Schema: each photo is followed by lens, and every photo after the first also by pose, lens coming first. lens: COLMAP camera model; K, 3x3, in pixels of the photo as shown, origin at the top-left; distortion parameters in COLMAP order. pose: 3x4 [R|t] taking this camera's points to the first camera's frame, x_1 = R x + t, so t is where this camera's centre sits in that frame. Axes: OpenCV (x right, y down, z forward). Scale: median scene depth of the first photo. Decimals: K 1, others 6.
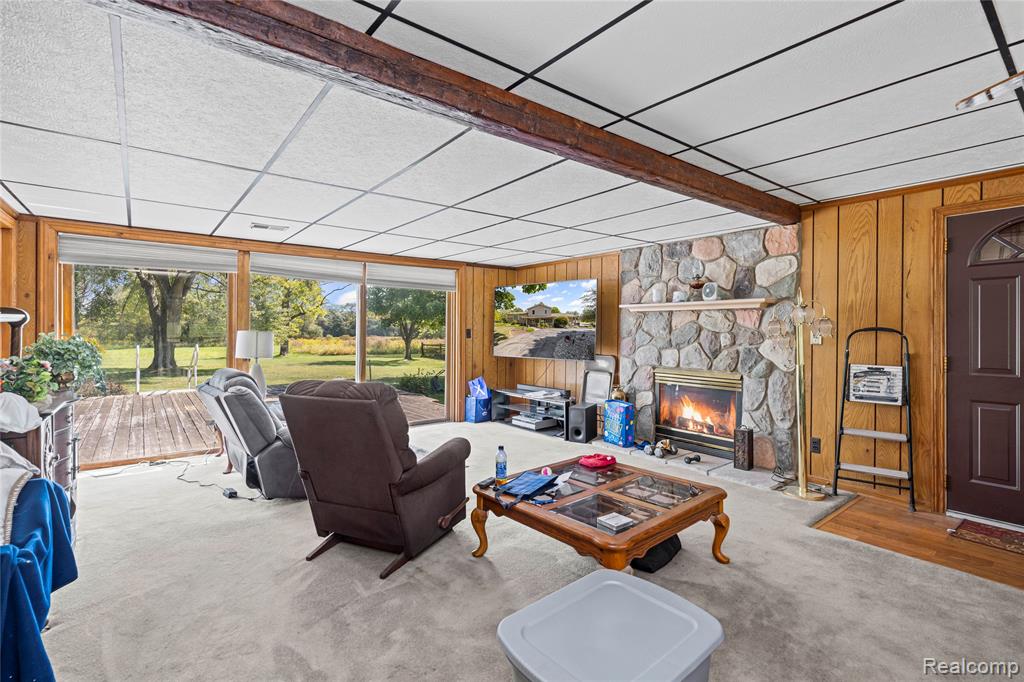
lens RADIAL K [[457.4, 0, 512.4], [0, 457.4, 332.9], [0, 0, 1]] dist [0.001887, 0.000700]
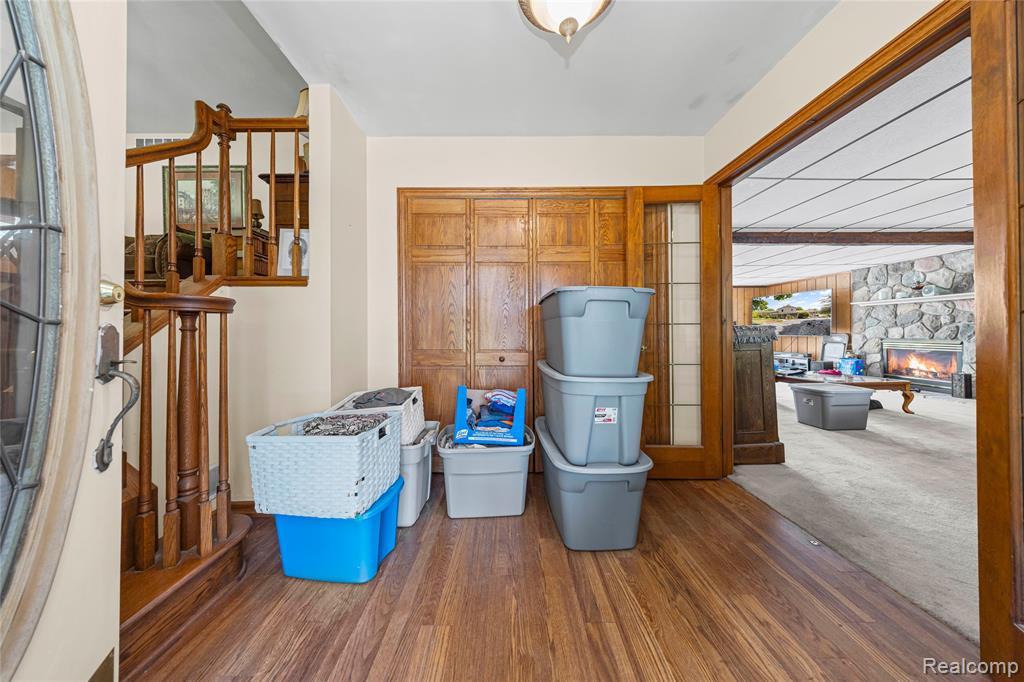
lens RADIAL K [[307.7, 0, 510.9], [0, 307.7, 332.1], [0, 0, 1]] dist [0.000689, 0.000111]
pose [[0.799693, -0.007987, -0.600357, -0.091830], [-0.002259, 0.999864, -0.016310, 0.069546], [0.600405, 0.014399, 0.799566, -0.681488]]
